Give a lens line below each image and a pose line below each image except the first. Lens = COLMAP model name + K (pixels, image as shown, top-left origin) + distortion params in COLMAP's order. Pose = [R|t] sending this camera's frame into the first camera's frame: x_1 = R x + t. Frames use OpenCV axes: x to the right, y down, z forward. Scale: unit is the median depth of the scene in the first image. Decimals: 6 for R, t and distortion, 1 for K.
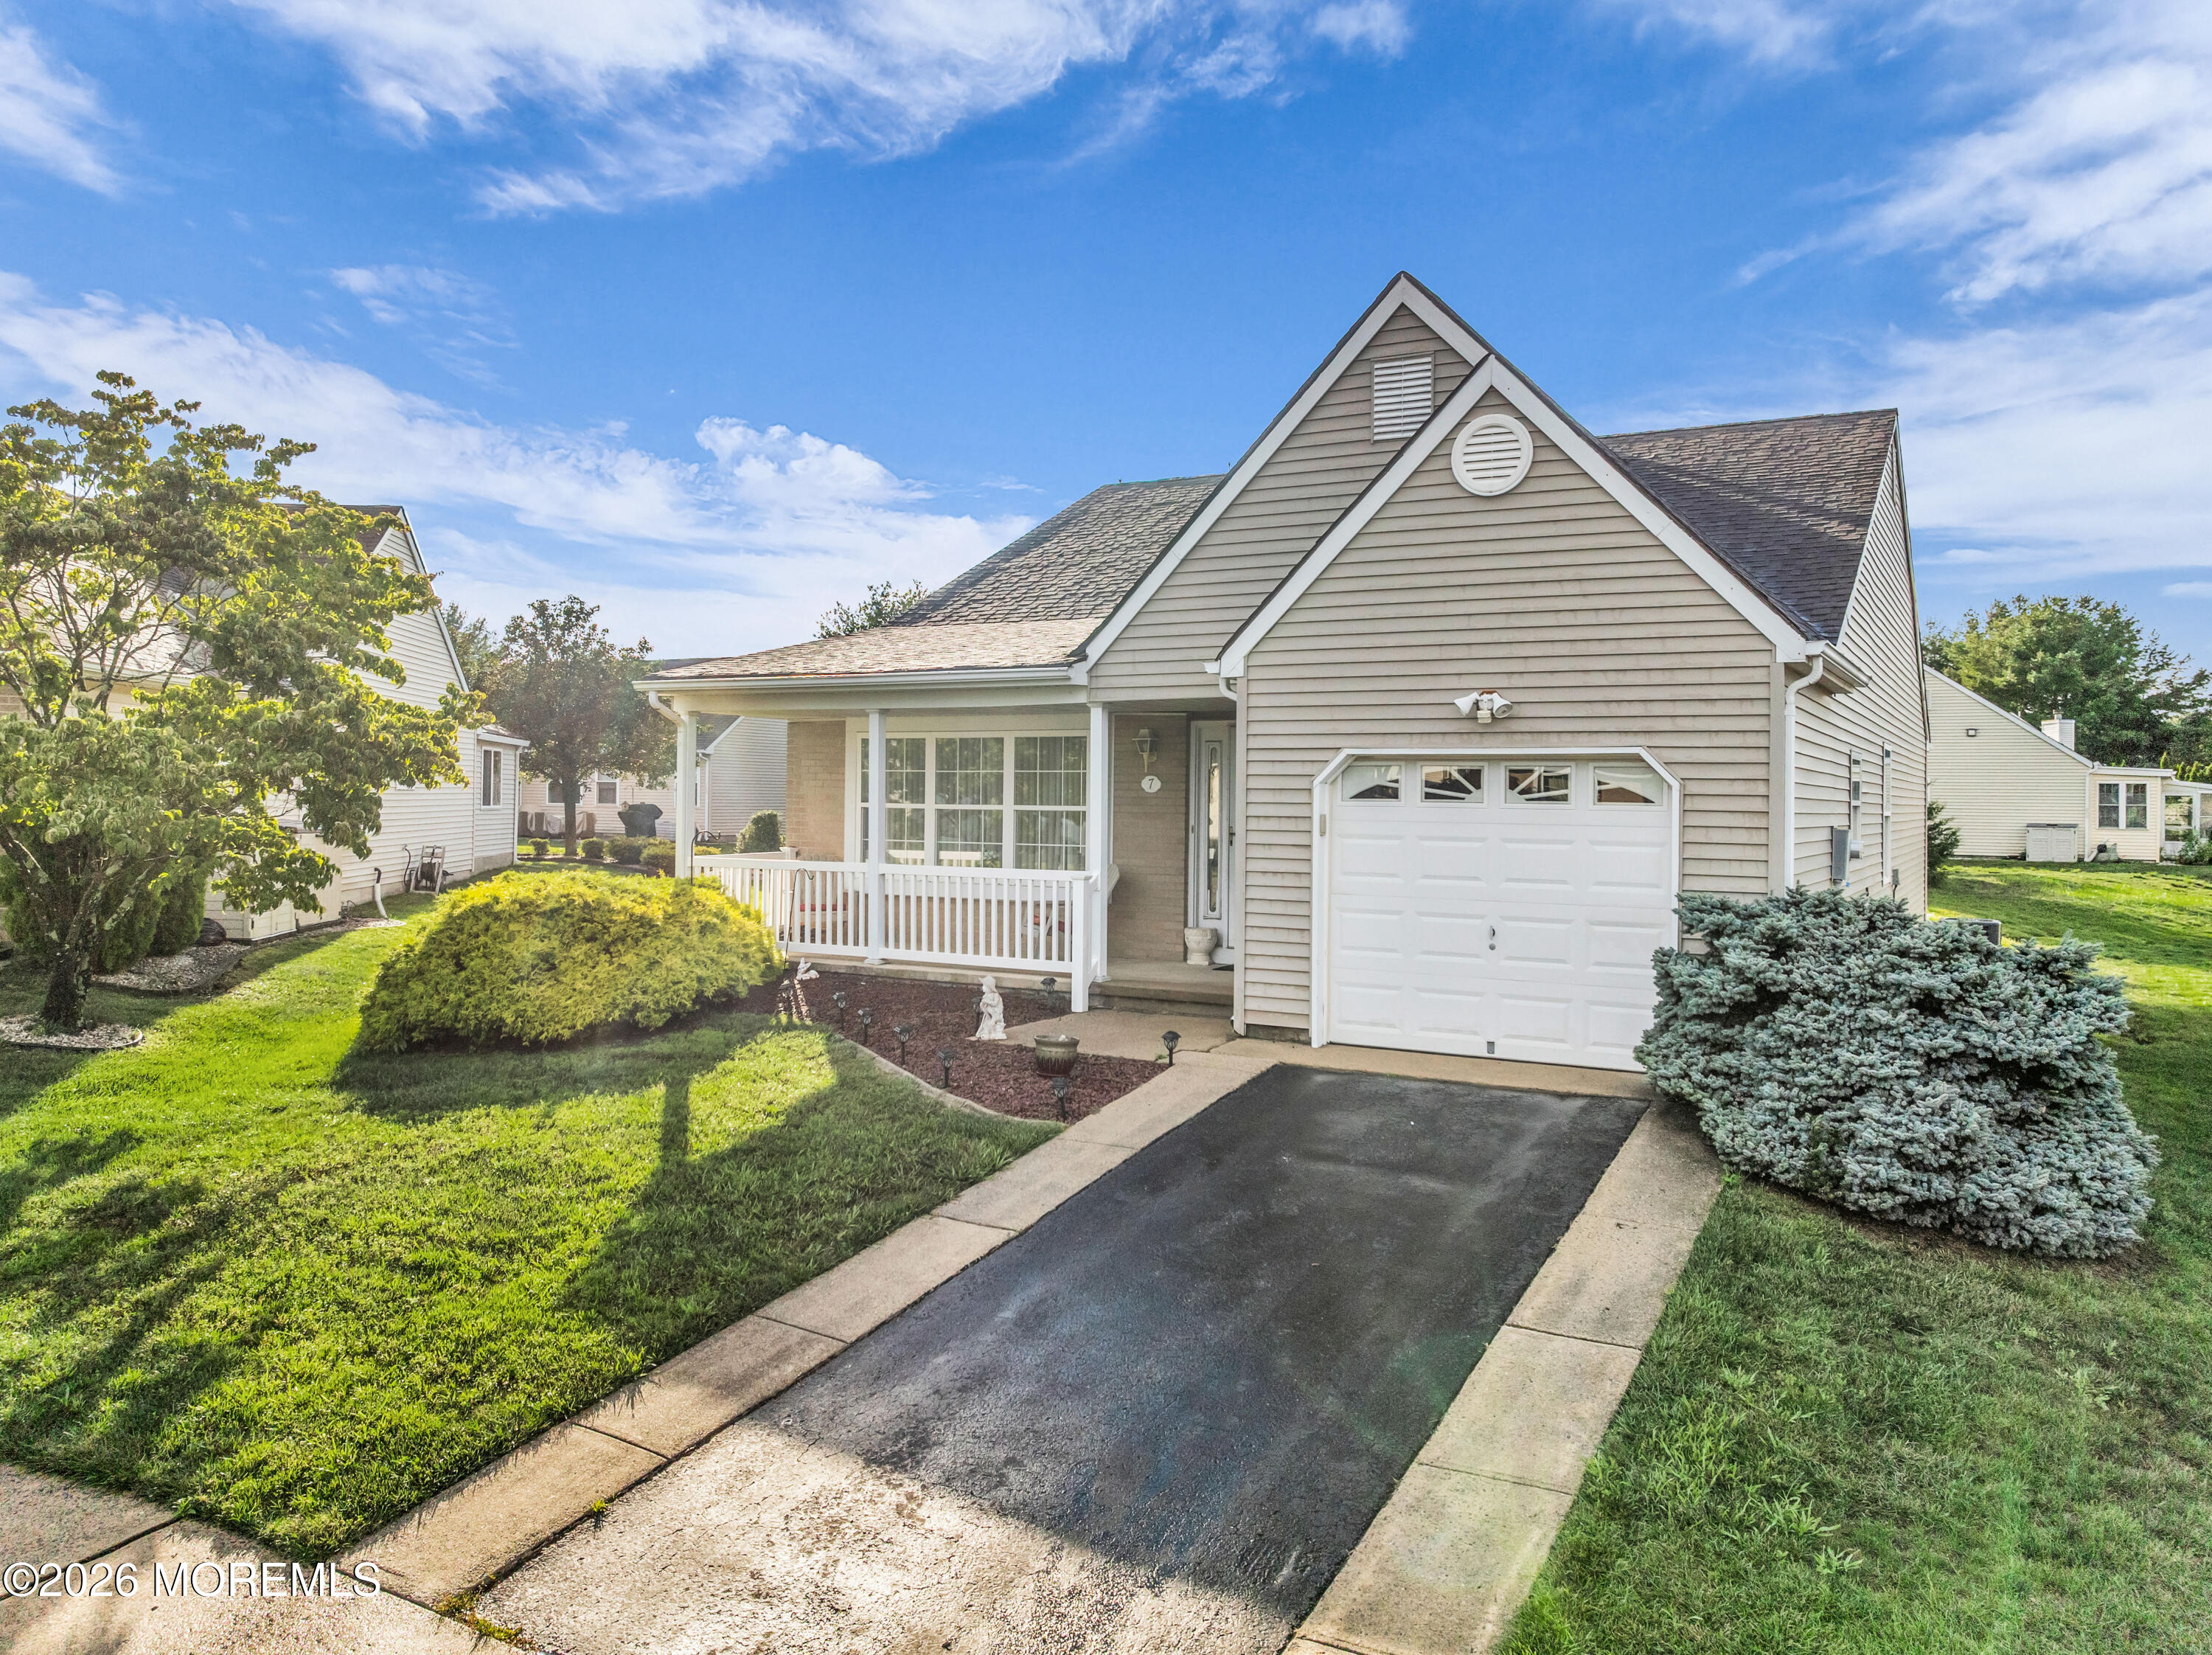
lens RADIAL K [[1619.4, 0, 1100.0], [0, 1619.4, 791.2], [0, 0, 1]] dist [-0.001883, -0.060244]
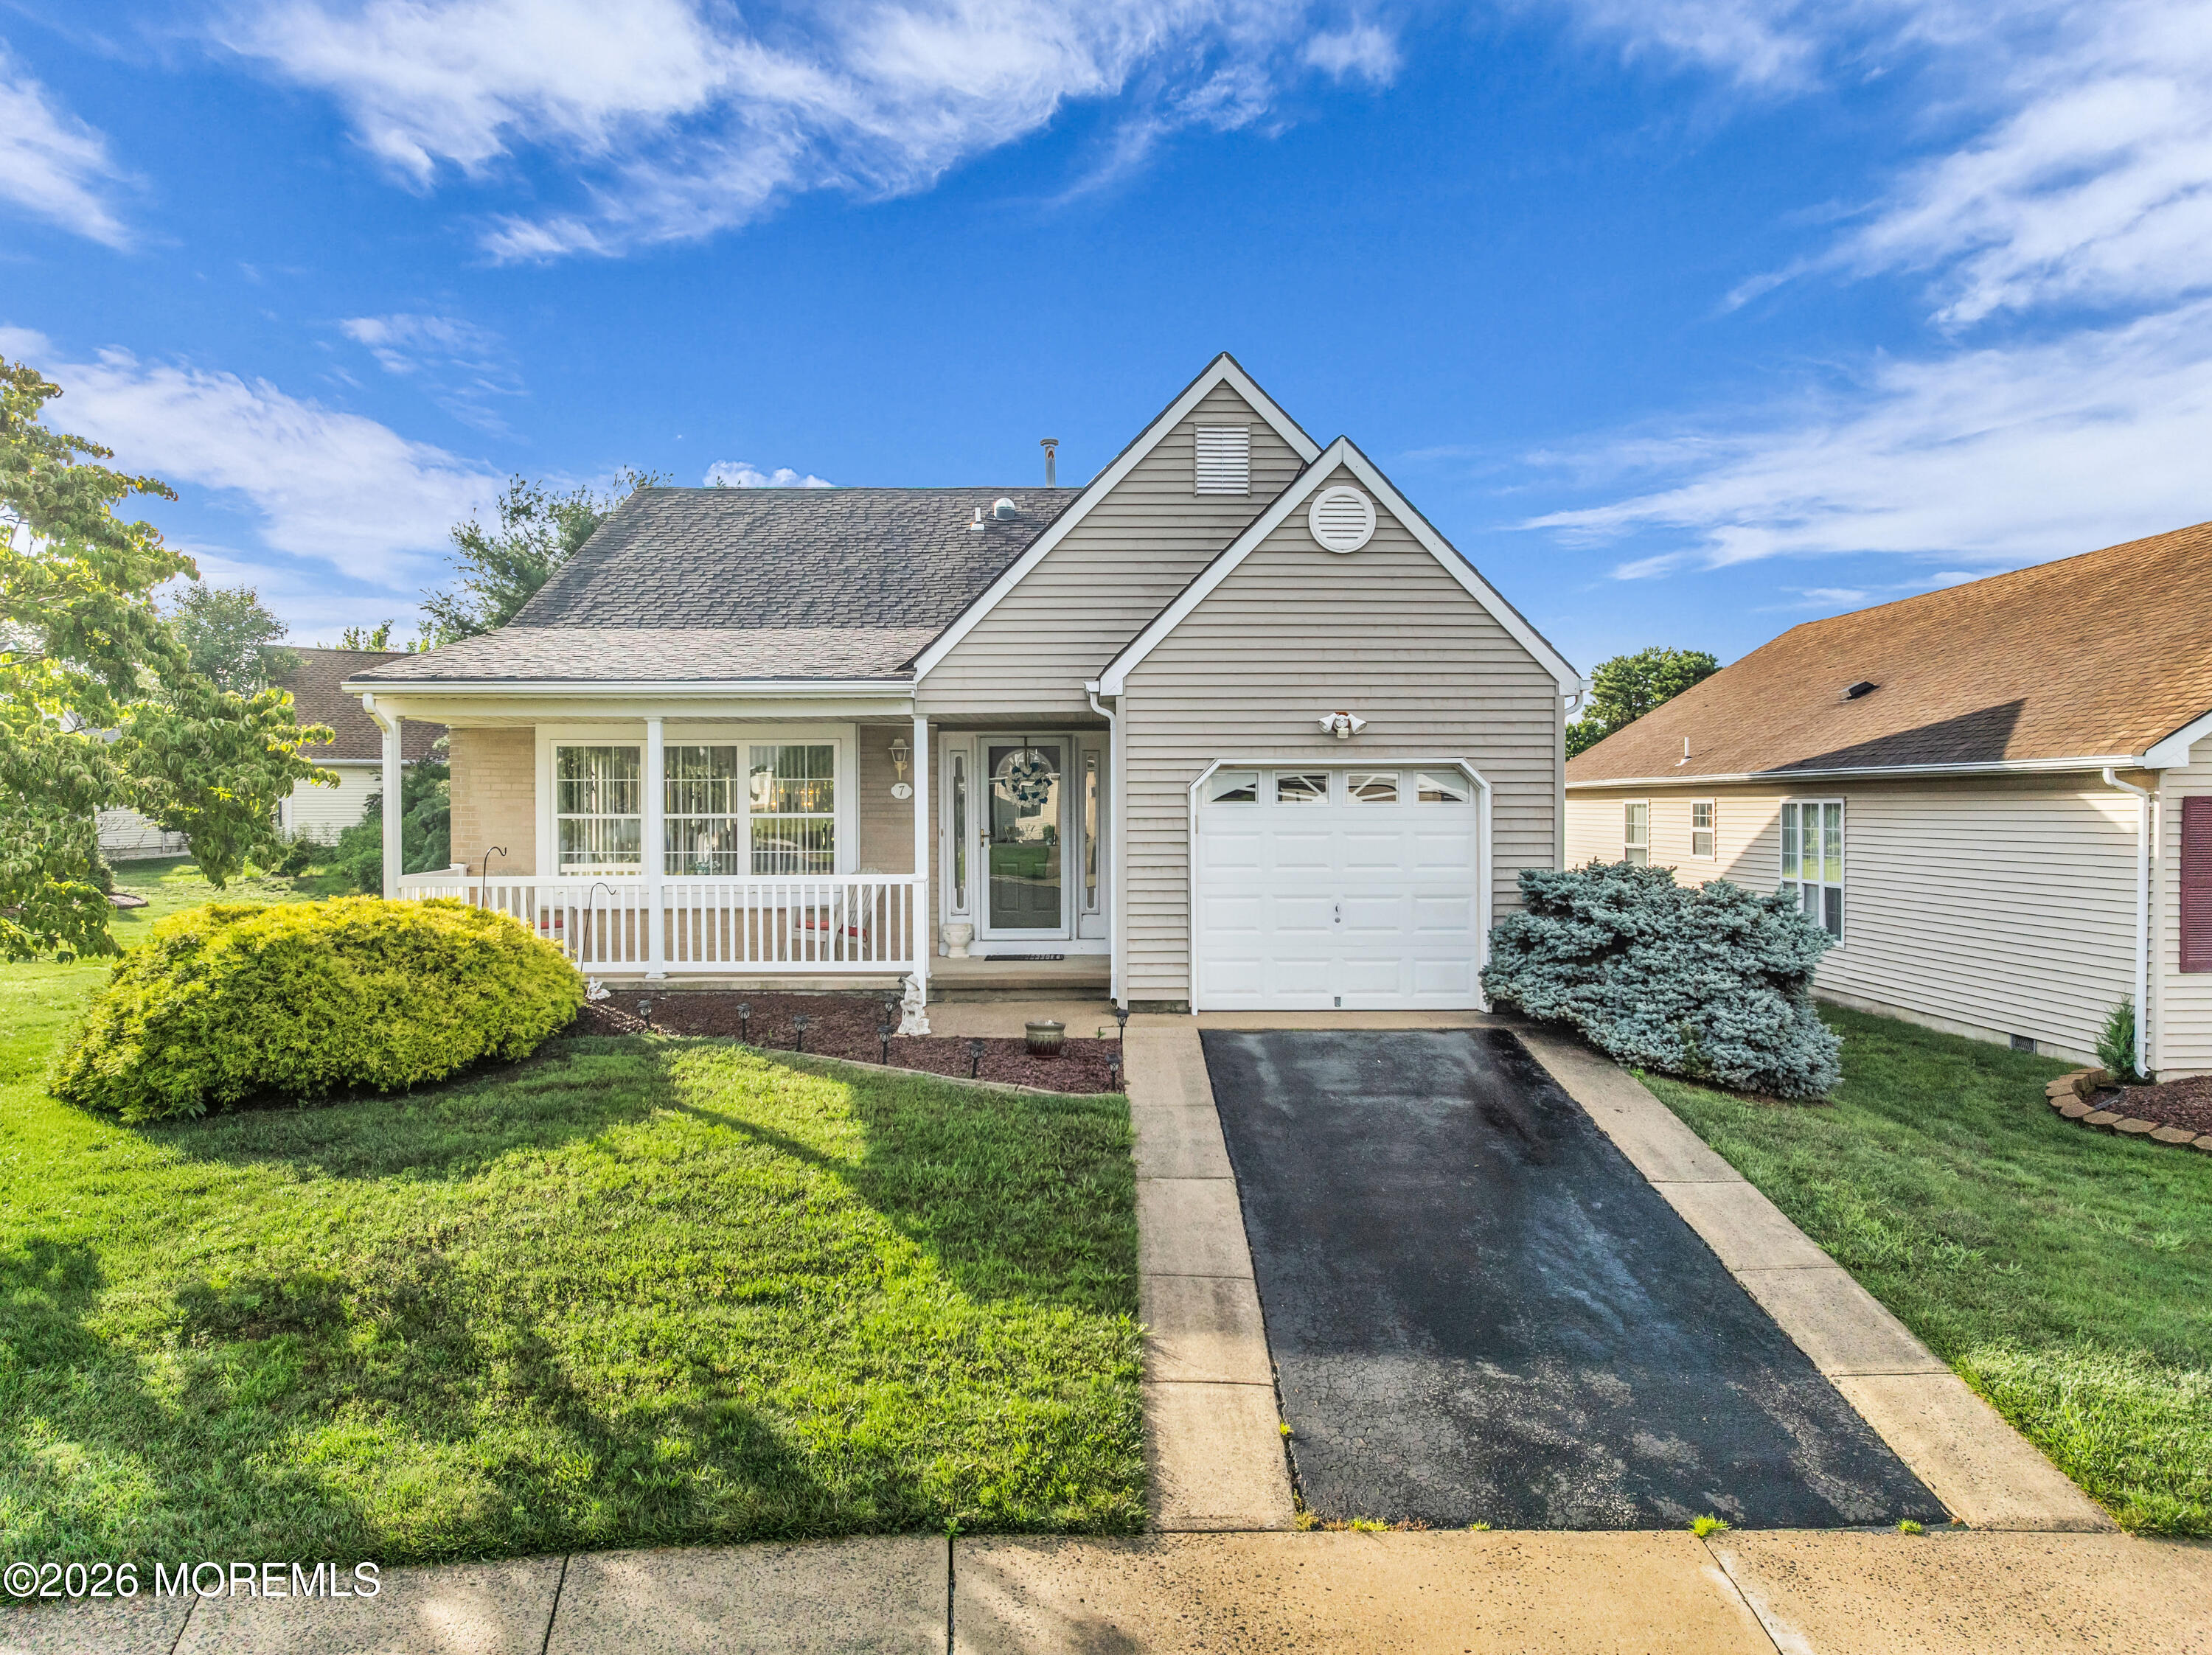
lens RADIAL K [[1580.8, 0, 1106.0], [0, 1580.8, 827.5], [0, 0, 1]] dist [-0.035191, -0.004850]
pose [[0.858767, -0.022734, 0.511862, -0.532987], [0.012017, 0.999634, 0.024238, -0.005634], [-0.512225, -0.014664, 0.858726, 0.063371]]
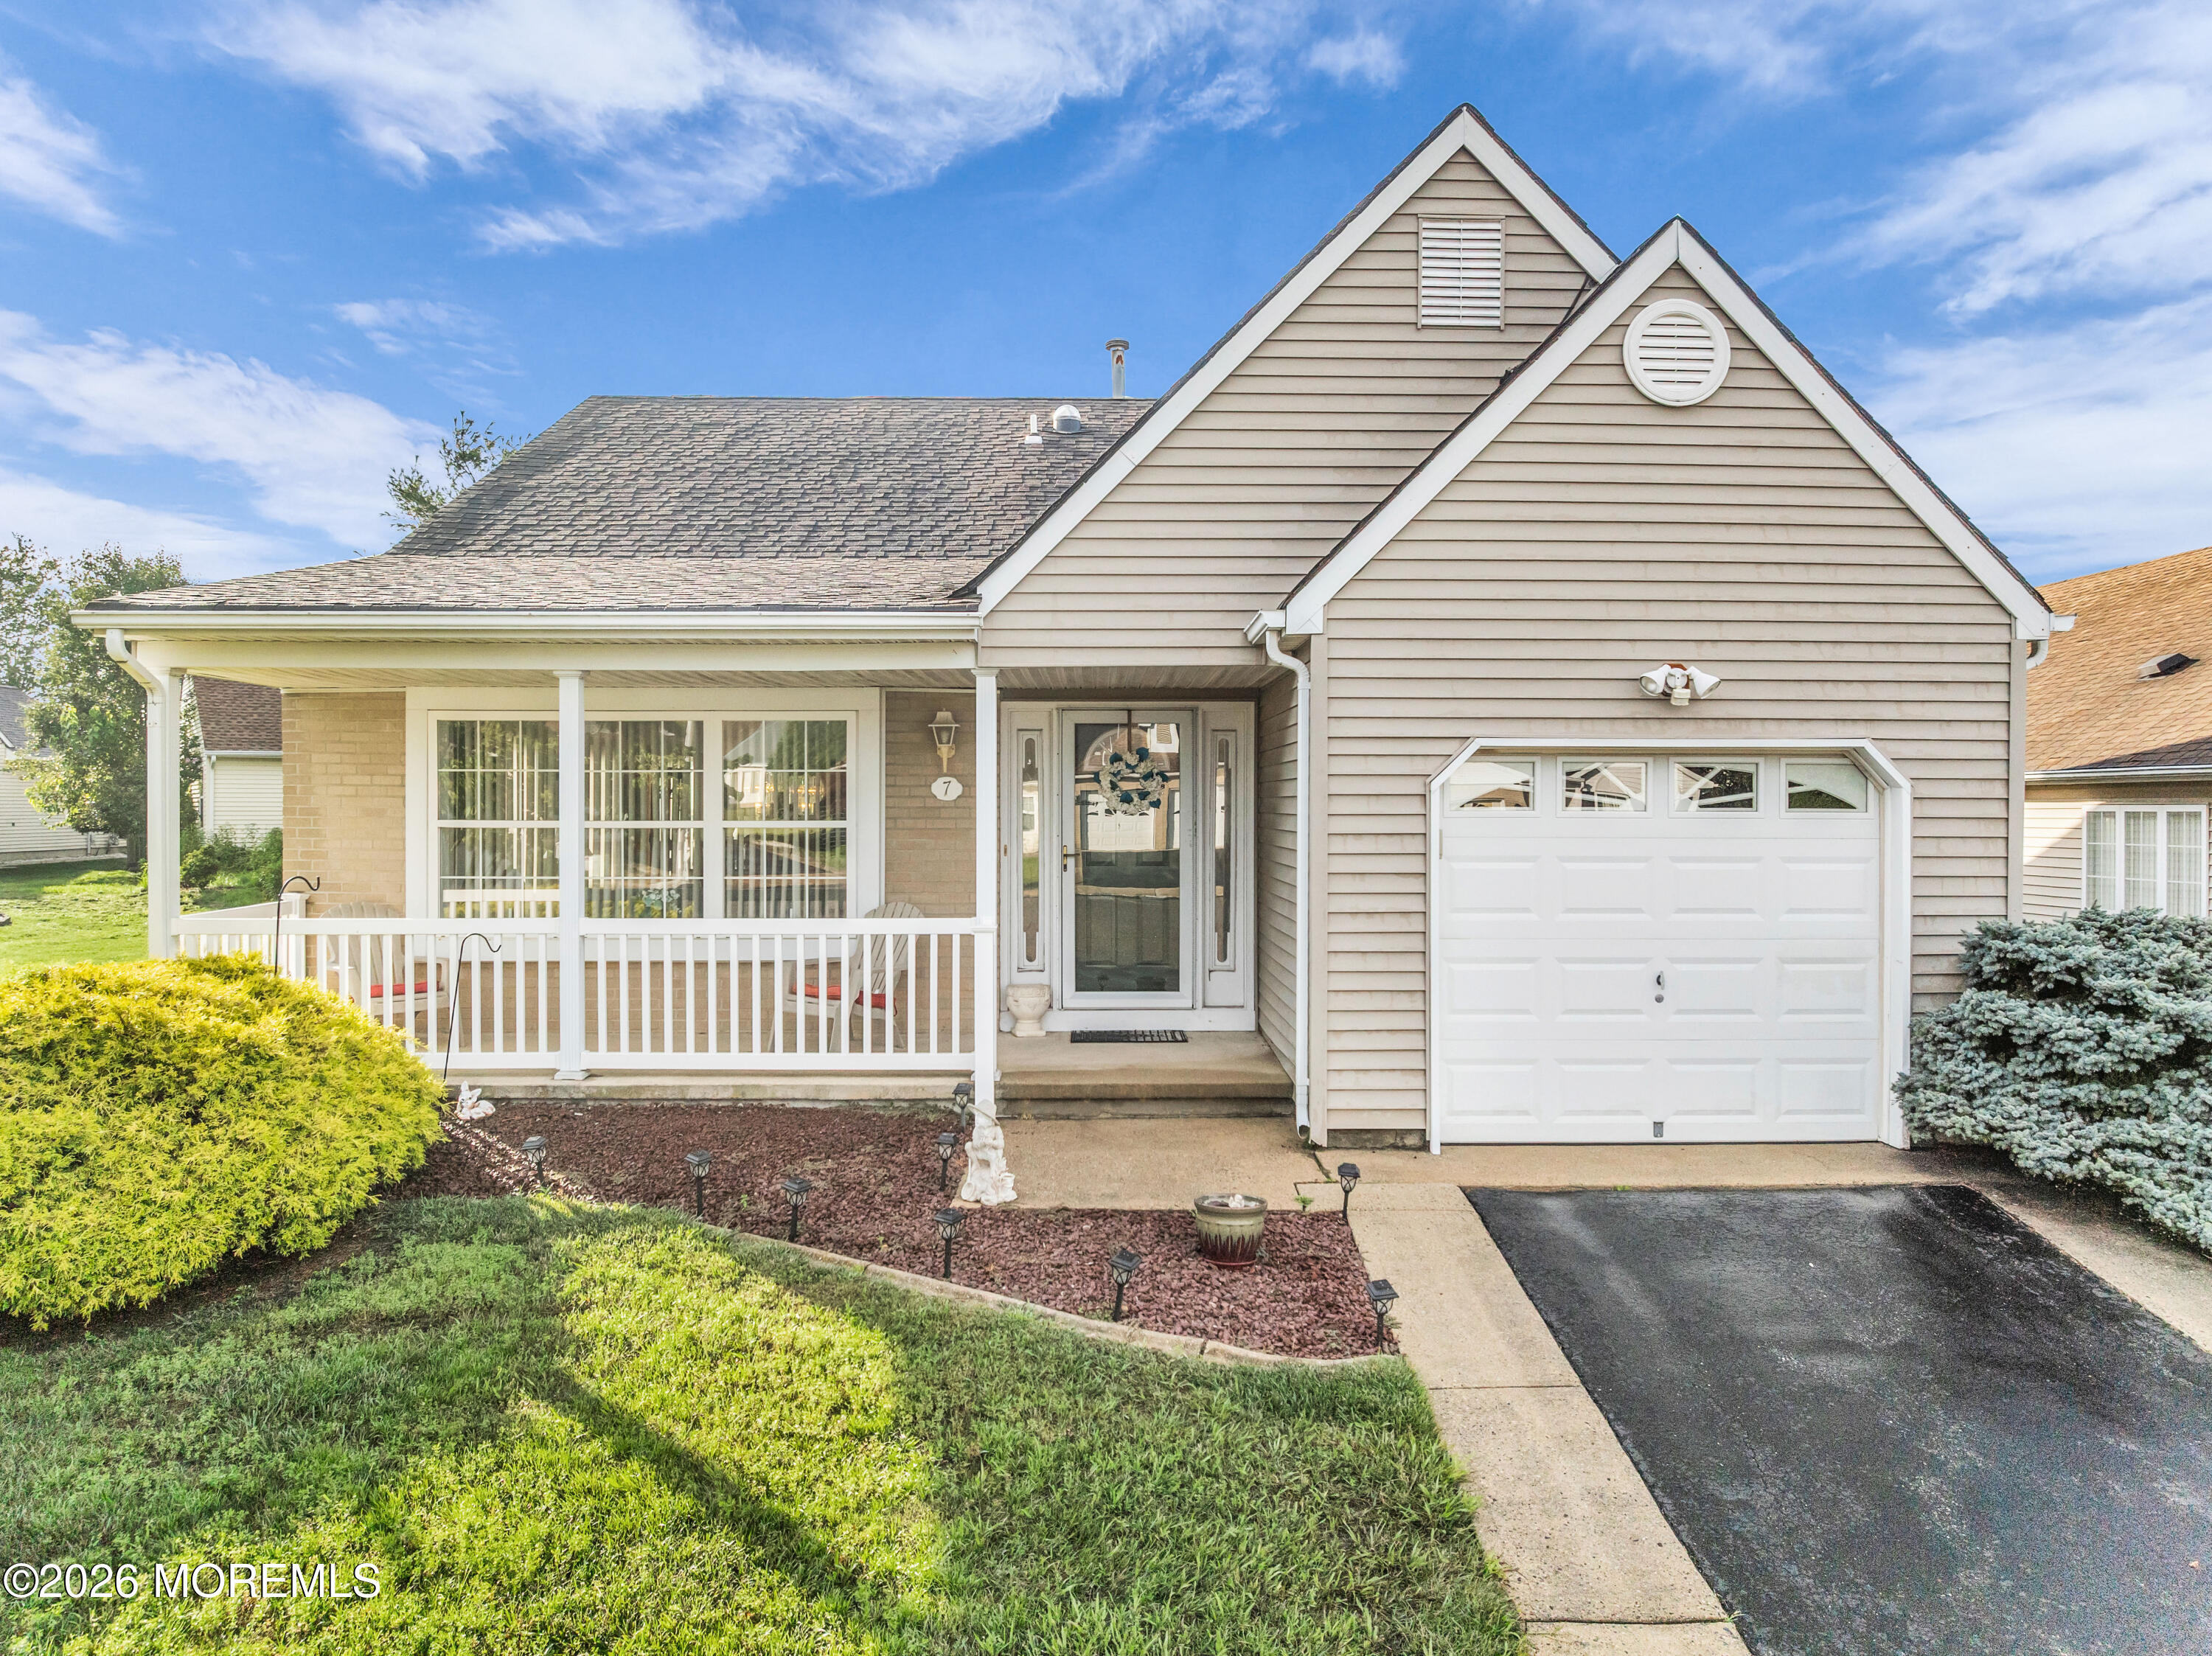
lens RADIAL K [[1580.9, 0, 1106.0], [0, 1580.9, 828.0], [0, 0, 1]] dist [-0.035191, -0.004850]
pose [[0.857447, -0.018993, 0.514221, -0.372955], [0.007534, 0.999675, 0.024359, -0.004905], [-0.514517, -0.017013, 0.857312, 0.508445]]
